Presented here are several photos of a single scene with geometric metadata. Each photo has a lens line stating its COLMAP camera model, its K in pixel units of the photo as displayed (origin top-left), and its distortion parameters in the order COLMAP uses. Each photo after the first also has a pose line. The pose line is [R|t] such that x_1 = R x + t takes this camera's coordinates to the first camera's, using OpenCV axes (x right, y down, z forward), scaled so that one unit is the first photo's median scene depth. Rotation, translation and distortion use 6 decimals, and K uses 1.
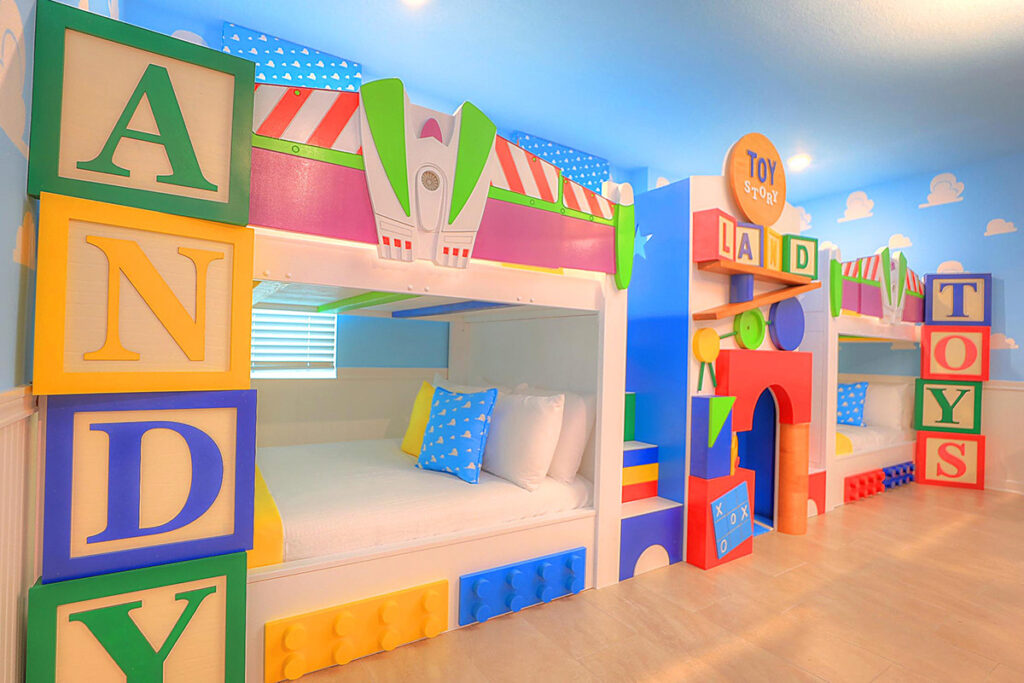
lens RADIAL K [[512.3, 0, 518.4], [0, 512.3, 345.2], [0, 0, 1]] dist [-0.024911, 0.004981]
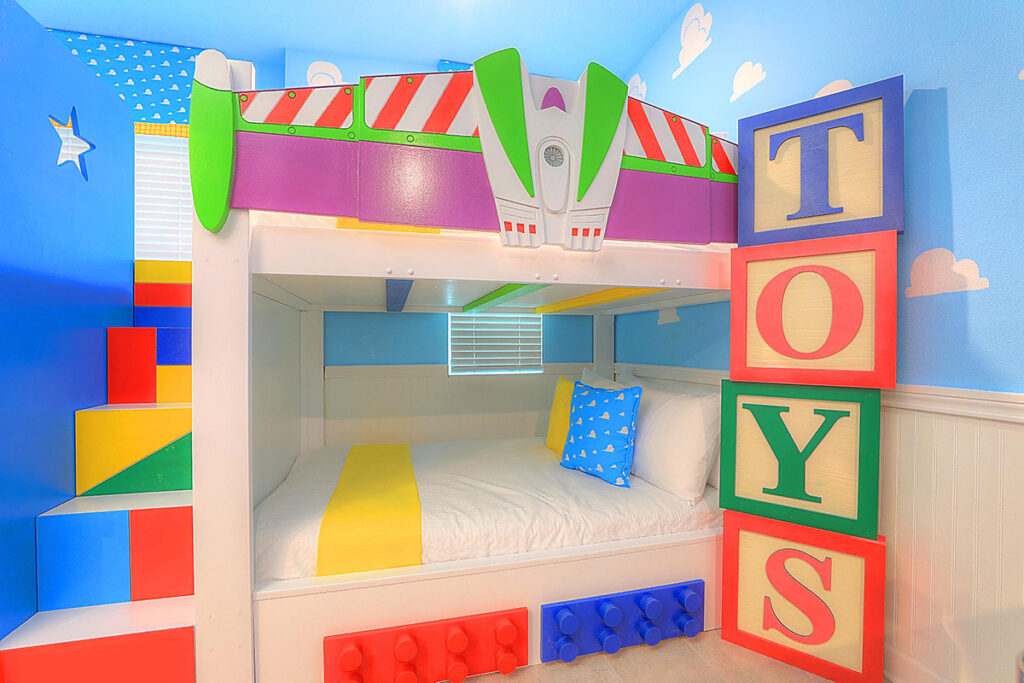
lens RADIAL K [[467.9, 0, 508.6], [0, 467.9, 346.1], [0, 0, 1]] dist [-0.042395, 0.009171]
pose [[0.945002, -0.033504, -0.325343, 0.781530], [0.038335, 0.999229, 0.008447, 0.029517], [0.324810, -0.020455, 0.945558, 0.616117]]
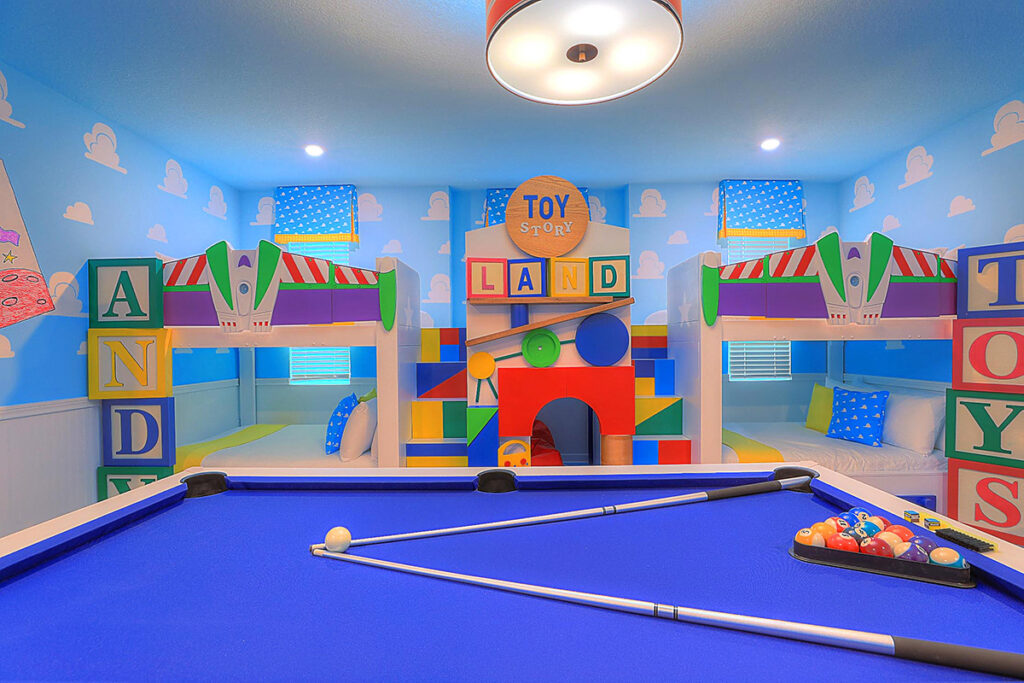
lens RADIAL K [[467.9, 0, 504.8], [0, 467.9, 343.6], [0, 0, 1]] dist [-0.042395, 0.009171]
pose [[0.816648, -0.036449, -0.575984, 0.669046], [0.042663, 0.999086, -0.002734, -0.030105], [0.575557, -0.022341, 0.817456, 0.064169]]
